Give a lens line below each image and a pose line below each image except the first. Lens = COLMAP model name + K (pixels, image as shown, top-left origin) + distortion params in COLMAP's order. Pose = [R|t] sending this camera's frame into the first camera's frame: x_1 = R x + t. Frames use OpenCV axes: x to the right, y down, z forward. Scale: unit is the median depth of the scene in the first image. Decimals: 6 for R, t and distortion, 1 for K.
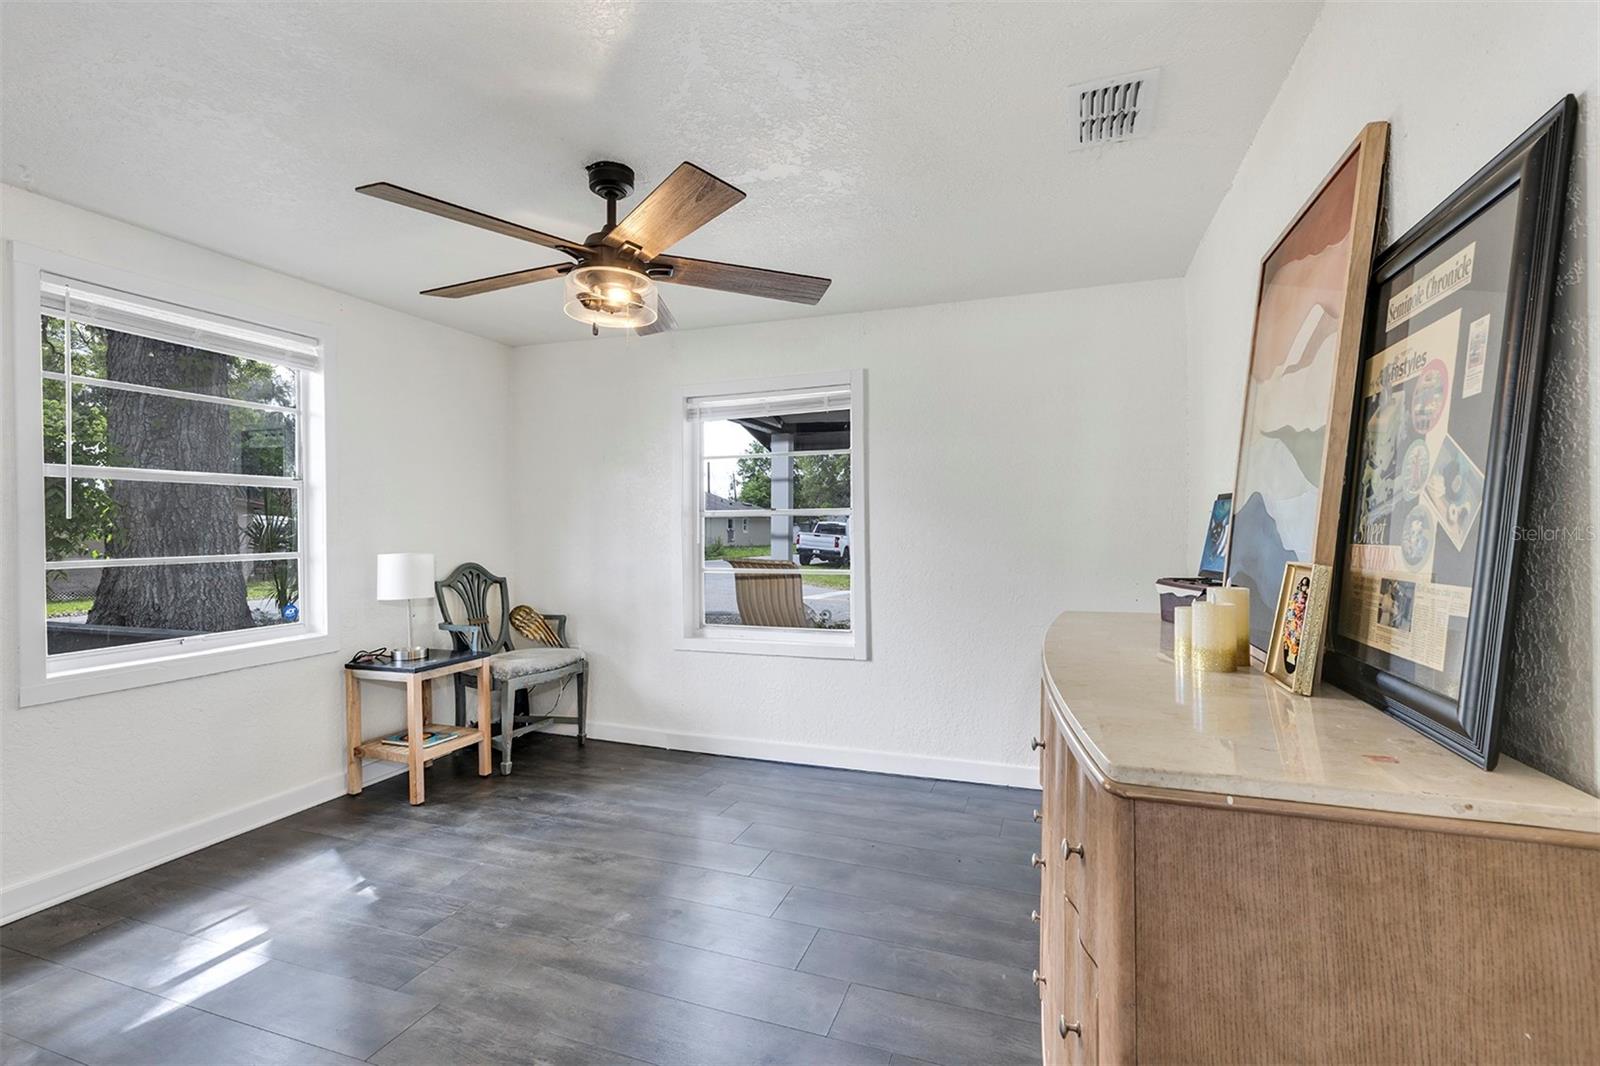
lens RADIAL K [[734.1, 0, 793.7], [0, 734.1, 531.1], [0, 0, 1]] dist [0.012474, 0.000473]
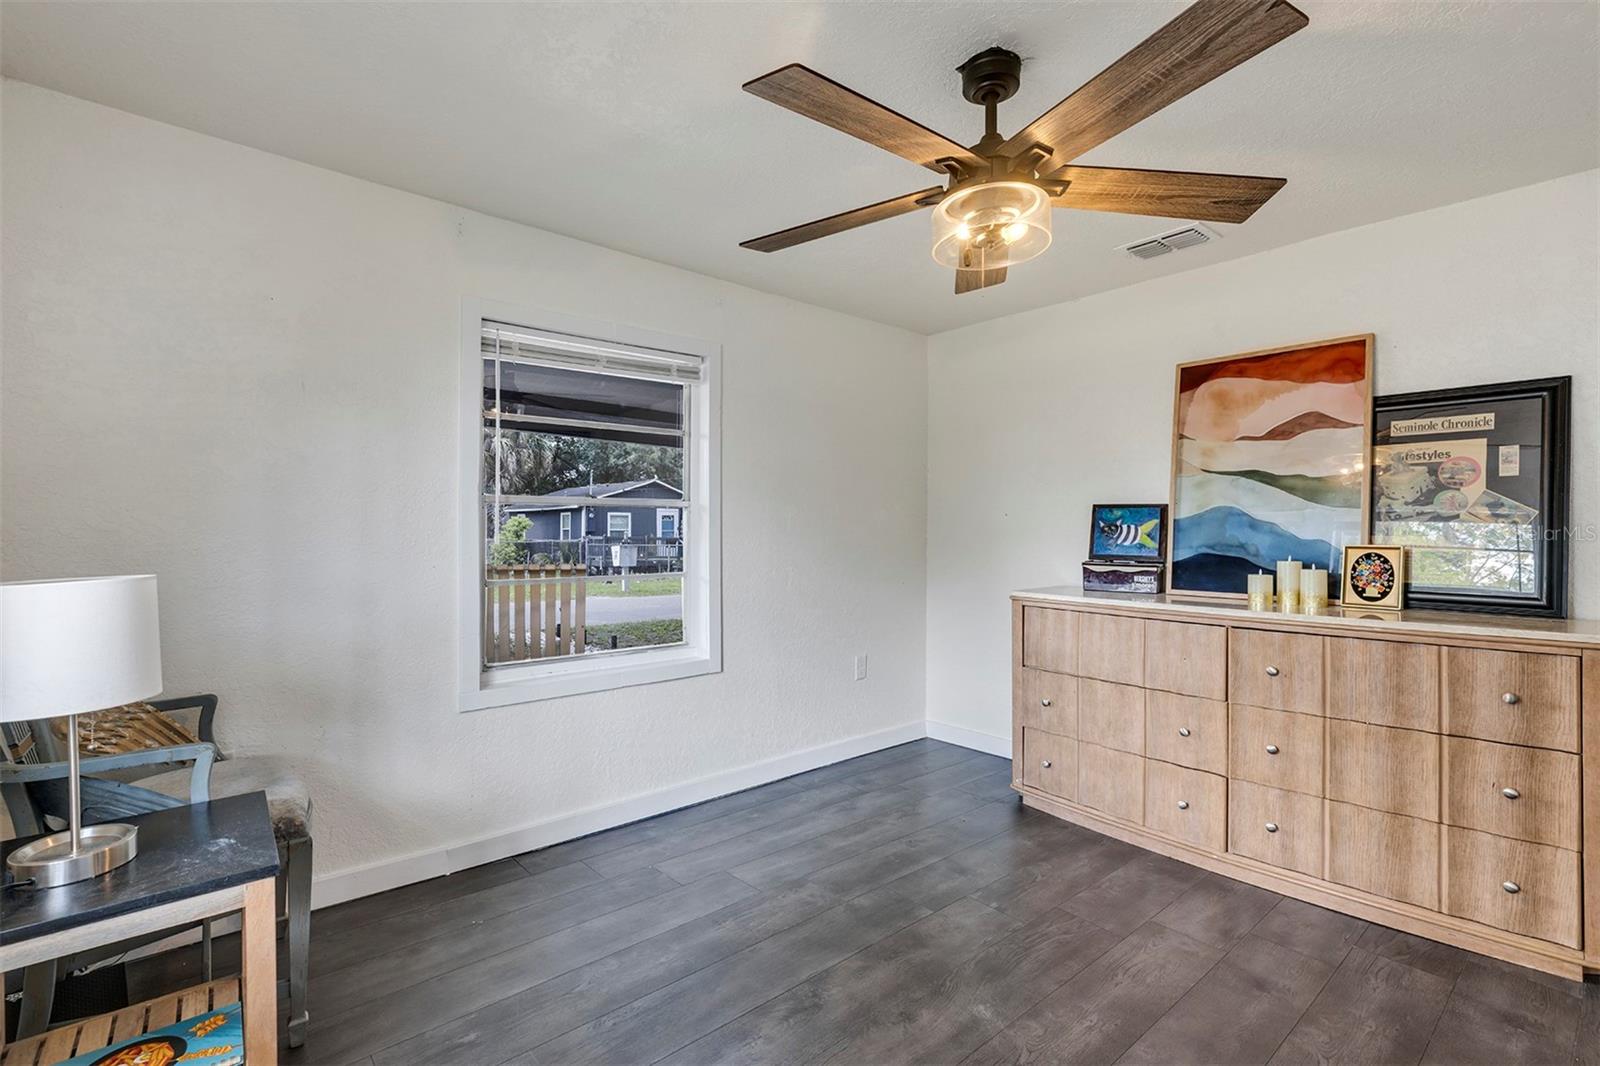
lens RADIAL K [[734.1, 0, 801.0], [0, 734.1, 535.0], [0, 0, 1]] dist [0.012474, 0.000473]
pose [[0.484817, -0.004234, 0.874606, -0.699790], [-0.007400, 0.999933, 0.008943, 0.002636], [-0.874585, -0.010808, 0.484753, 0.541493]]
